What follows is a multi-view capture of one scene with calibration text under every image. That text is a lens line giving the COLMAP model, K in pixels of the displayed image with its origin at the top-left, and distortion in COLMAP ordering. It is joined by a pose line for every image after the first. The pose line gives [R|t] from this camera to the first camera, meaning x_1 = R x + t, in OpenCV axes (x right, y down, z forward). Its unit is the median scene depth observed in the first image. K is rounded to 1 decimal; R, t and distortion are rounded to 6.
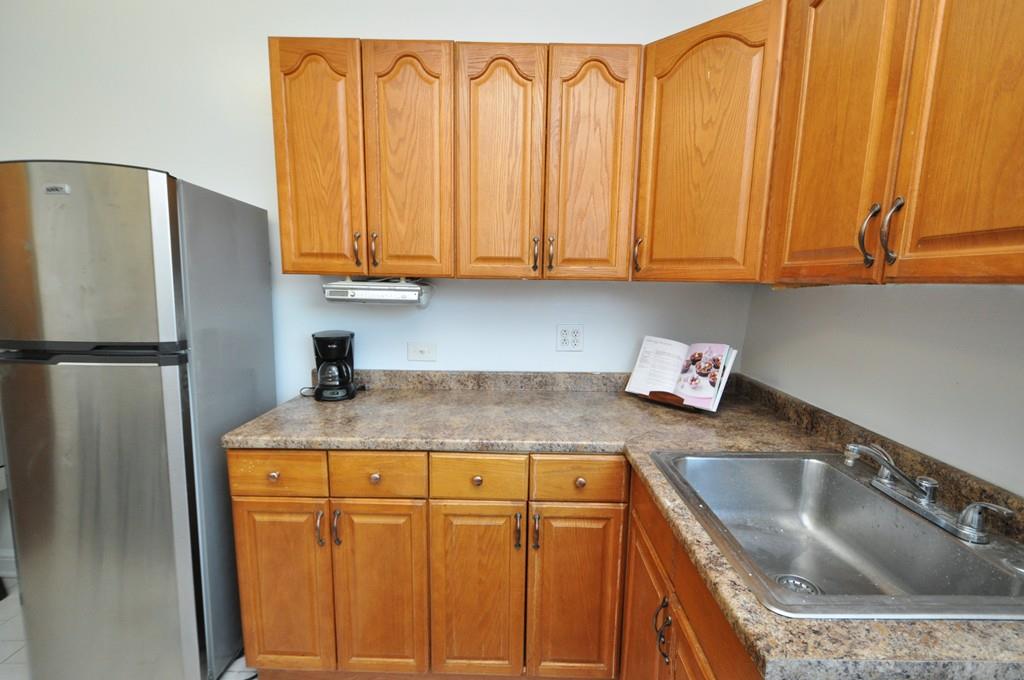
lens RADIAL K [[460.3, 0, 510.0], [0, 460.3, 351.7], [0, 0, 1]] dist [0.000246, -0.001026]
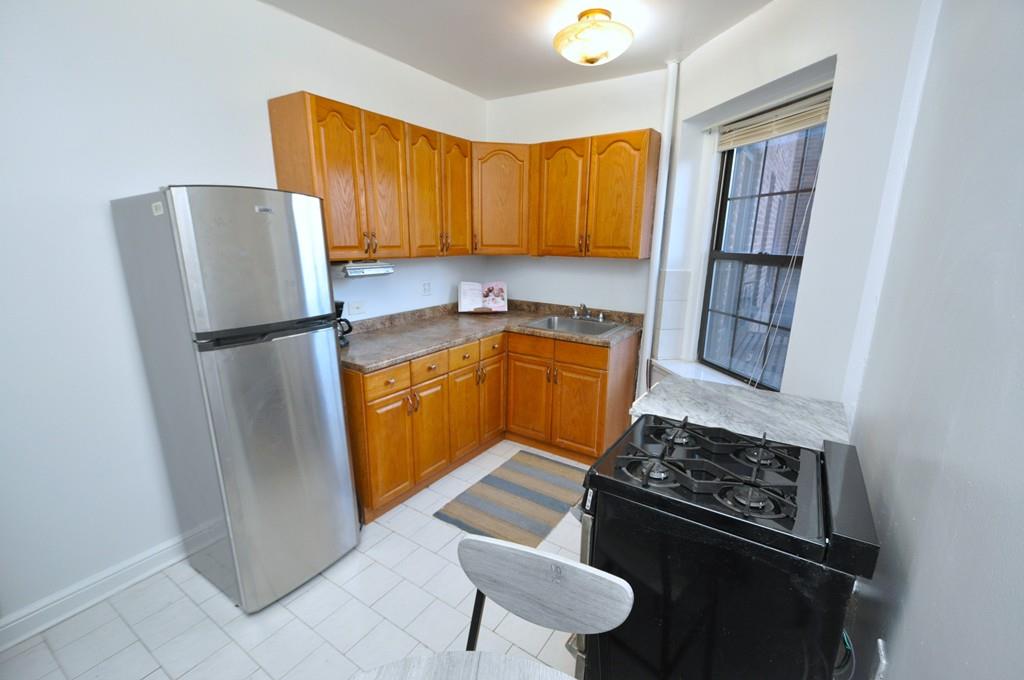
lens RADIAL K [[444.2, 0, 513.9], [0, 444.2, 355.1], [0, 0, 1]] dist [0.001497, -0.000154]
pose [[0.538037, -0.229136, 0.811180, -1.472574], [0.128907, 0.973391, 0.189455, -0.076392], [-0.833006, 0.002633, 0.553257, -0.279464]]
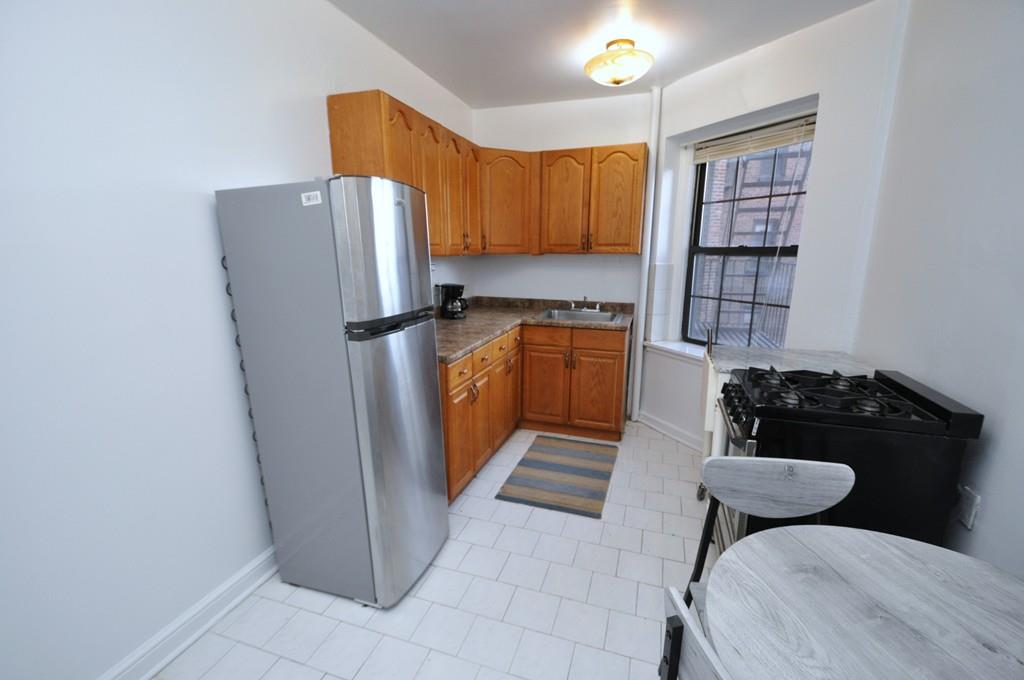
lens RADIAL K [[440.9, 0, 512.6], [0, 440.9, 354.9], [0, 0, 1]] dist [-0.000225, -0.000207]
pose [[0.305098, -0.241940, 0.921075, -1.869478], [0.154590, 0.966944, 0.202782, -0.103782], [-0.939690, 0.080521, 0.332415, 0.227781]]
